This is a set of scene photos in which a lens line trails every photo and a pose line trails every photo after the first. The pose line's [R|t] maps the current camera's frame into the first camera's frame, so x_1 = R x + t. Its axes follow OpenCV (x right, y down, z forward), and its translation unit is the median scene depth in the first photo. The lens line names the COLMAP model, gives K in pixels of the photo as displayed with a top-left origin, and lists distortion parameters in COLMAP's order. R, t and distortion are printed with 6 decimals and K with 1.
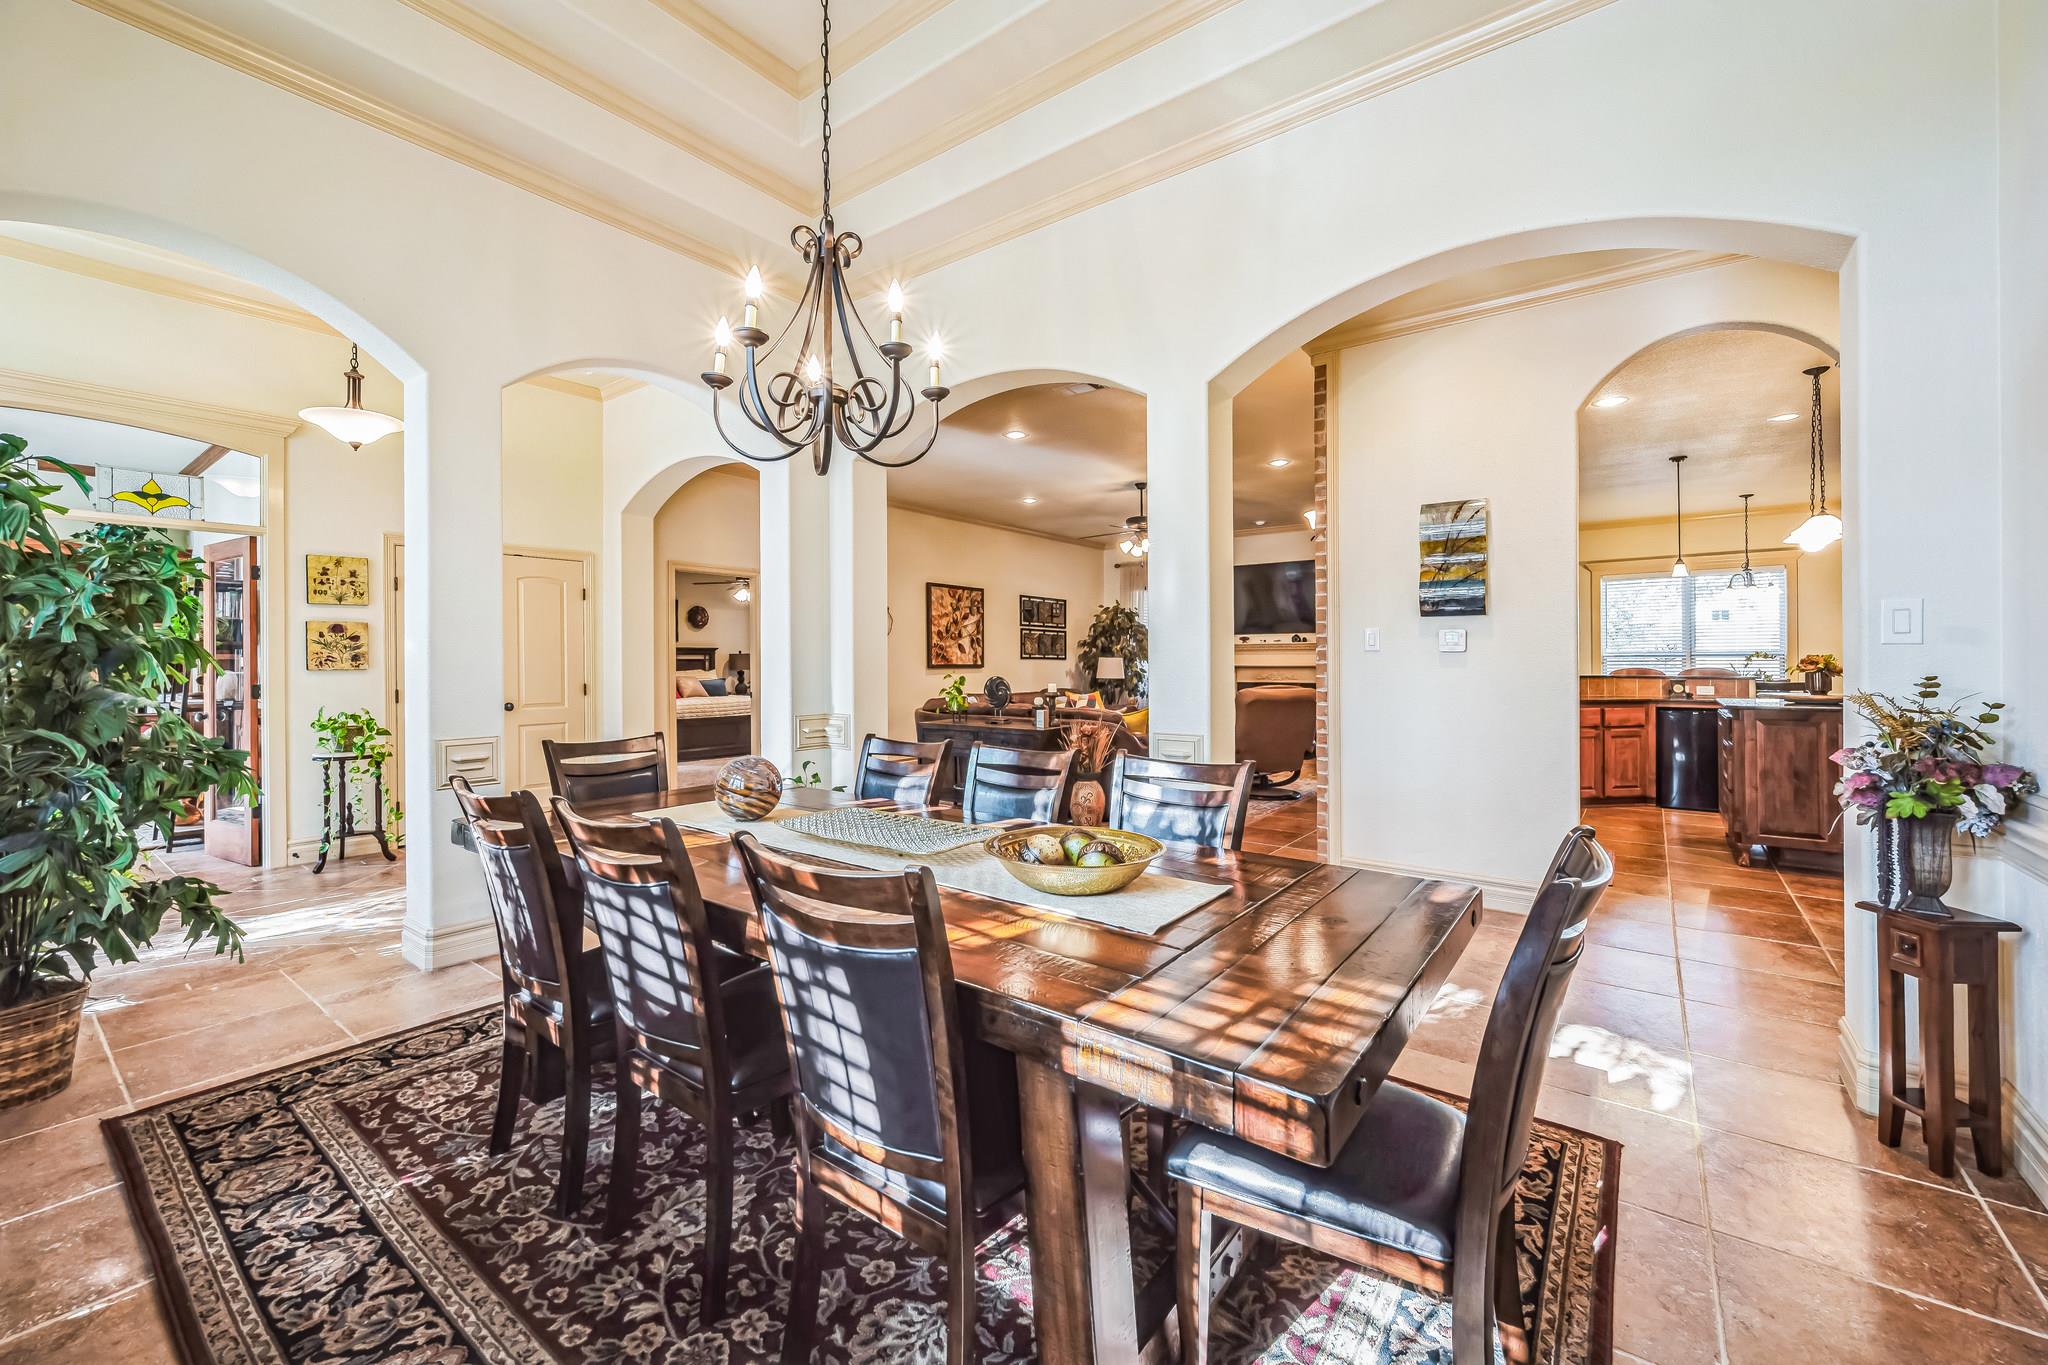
lens RADIAL K [[816.4, 0, 1017.5], [0, 816.4, 666.7], [0, 0, 1]] dist [-0.000928, -0.000087]
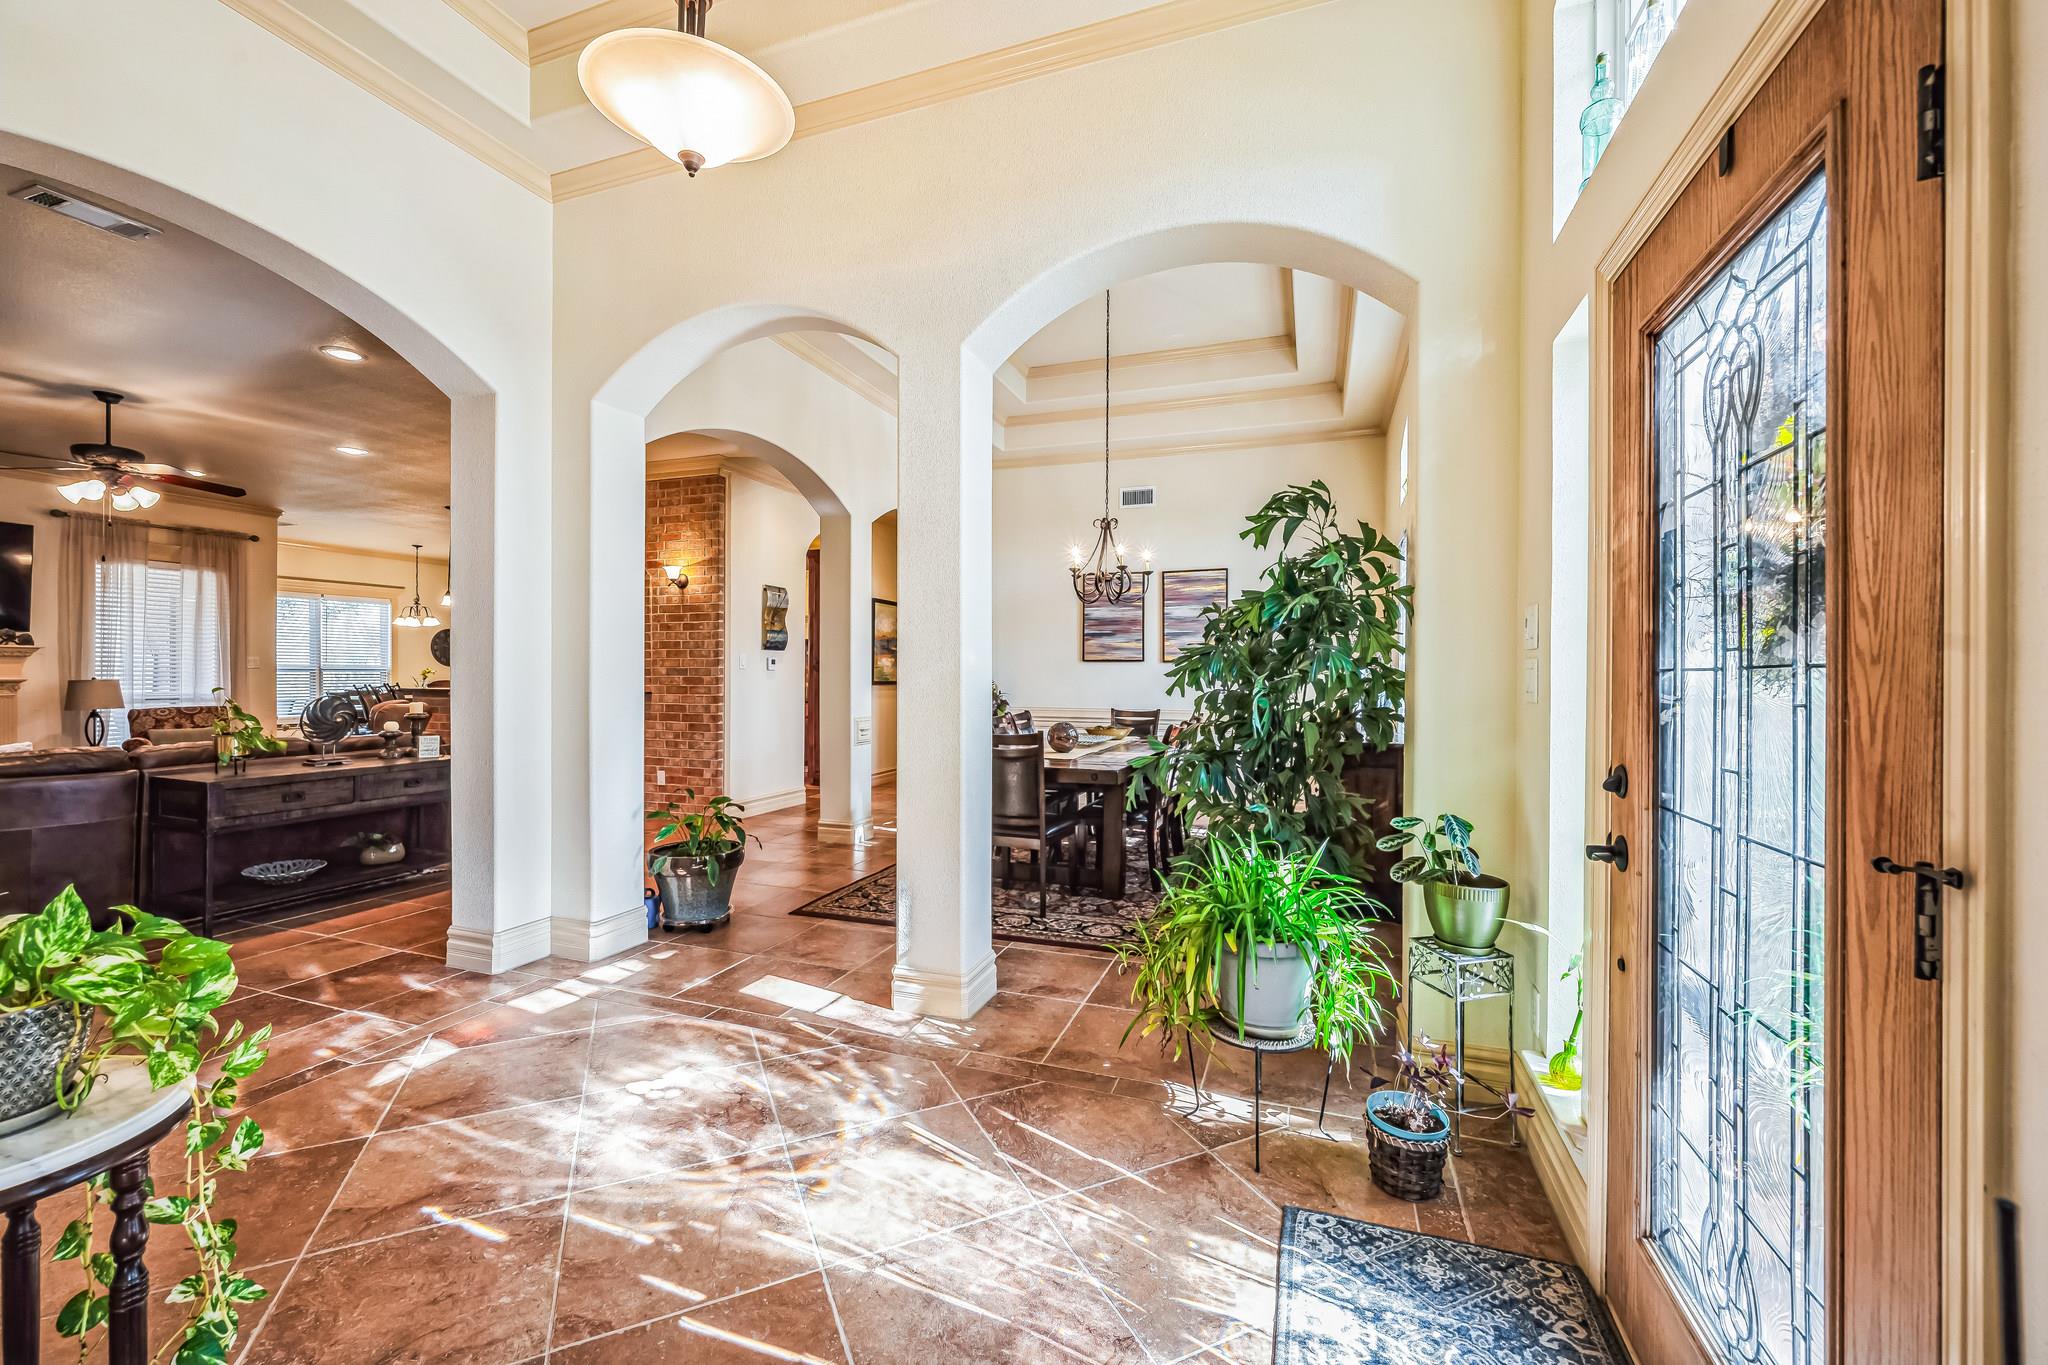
lens RADIAL K [[816.4, 0, 1018.5], [0, 816.4, 675.9], [0, 0, 1]] dist [-0.000928, -0.000087]
pose [[-0.297330, 0.002028, 0.954773, -1.357903], [0.005093, 0.999987, -0.000538, -0.002182], [-0.954761, 0.004703, -0.297337, 1.030333]]
